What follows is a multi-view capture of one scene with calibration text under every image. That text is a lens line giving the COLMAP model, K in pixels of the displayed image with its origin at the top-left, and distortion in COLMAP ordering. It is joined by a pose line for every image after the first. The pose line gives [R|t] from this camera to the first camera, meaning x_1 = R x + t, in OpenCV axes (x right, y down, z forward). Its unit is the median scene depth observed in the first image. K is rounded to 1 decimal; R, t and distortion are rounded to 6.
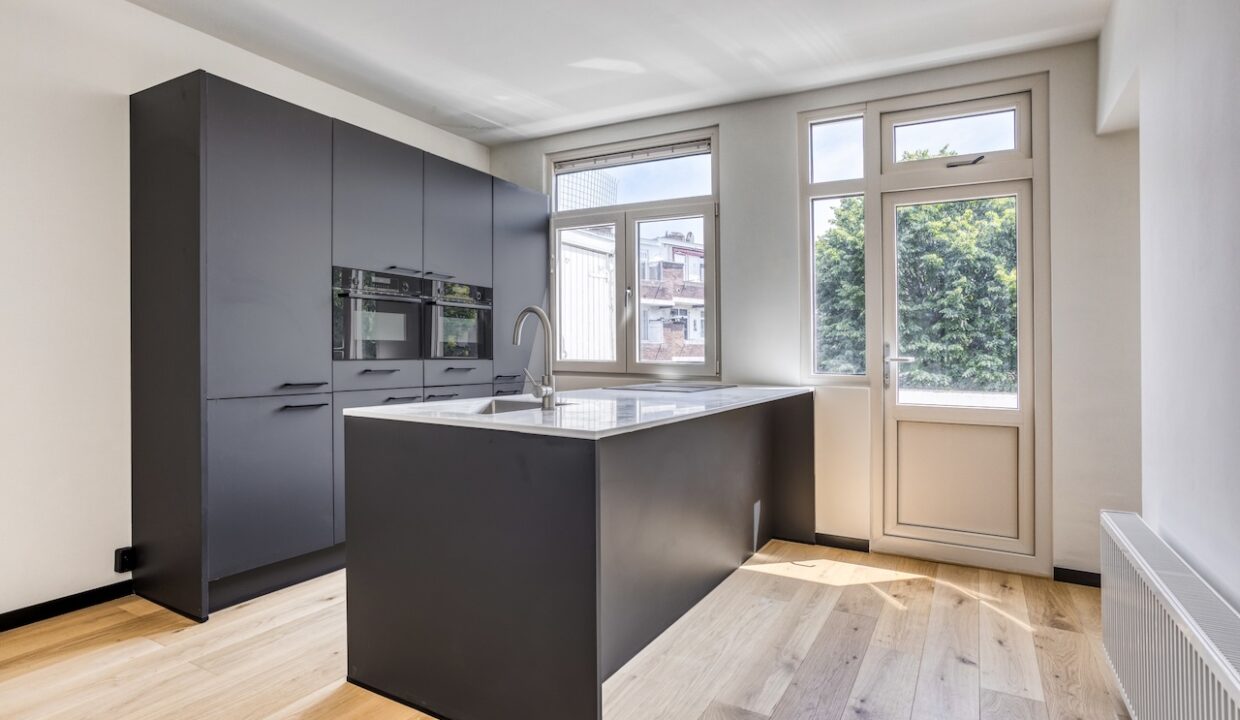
lens RADIAL K [[638.8, 0, 621.0], [0, 638.8, 350.9], [0, 0, 1]] dist [-0.004519, -0.000384]
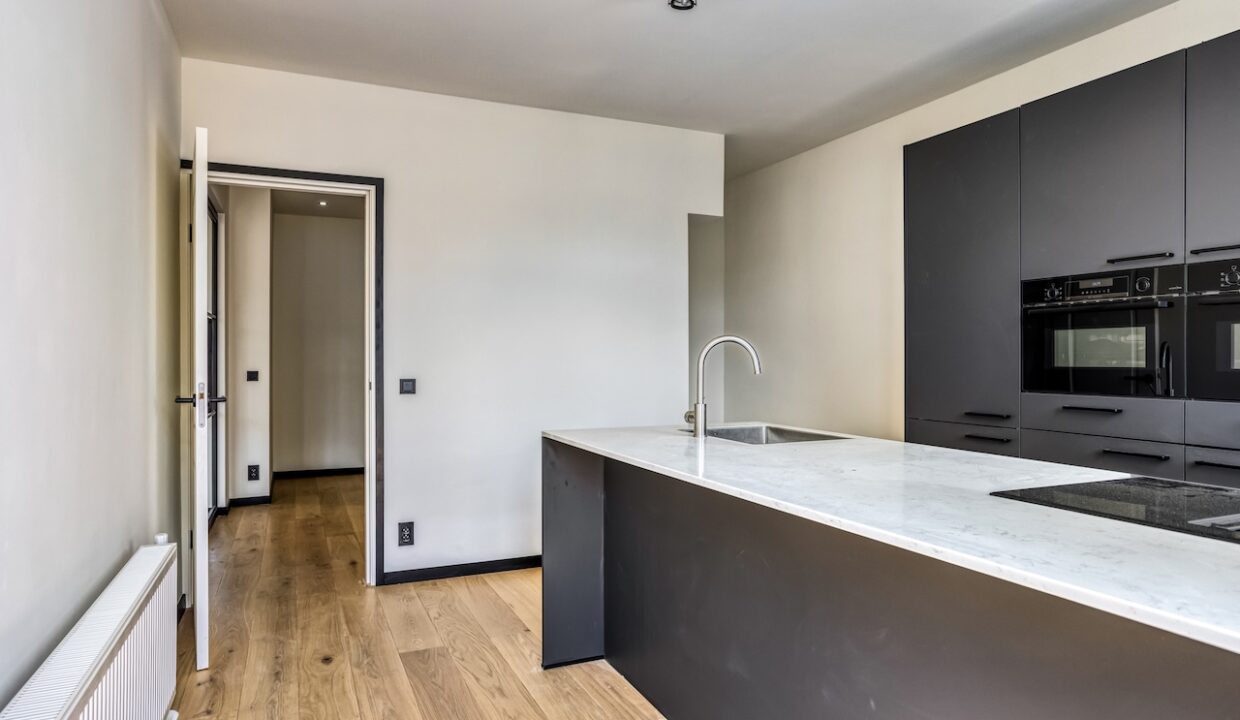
lens RADIAL K [[777.5, 0, 625.6], [0, 777.5, 363.1], [0, 0, 1]] dist [-0.023206, -0.000439]
pose [[-0.613363, 0.002068, -0.789798, 0.707386], [-0.002308, 0.999988, 0.004410, -0.027210], [0.789797, 0.004528, -0.613351, 1.257105]]
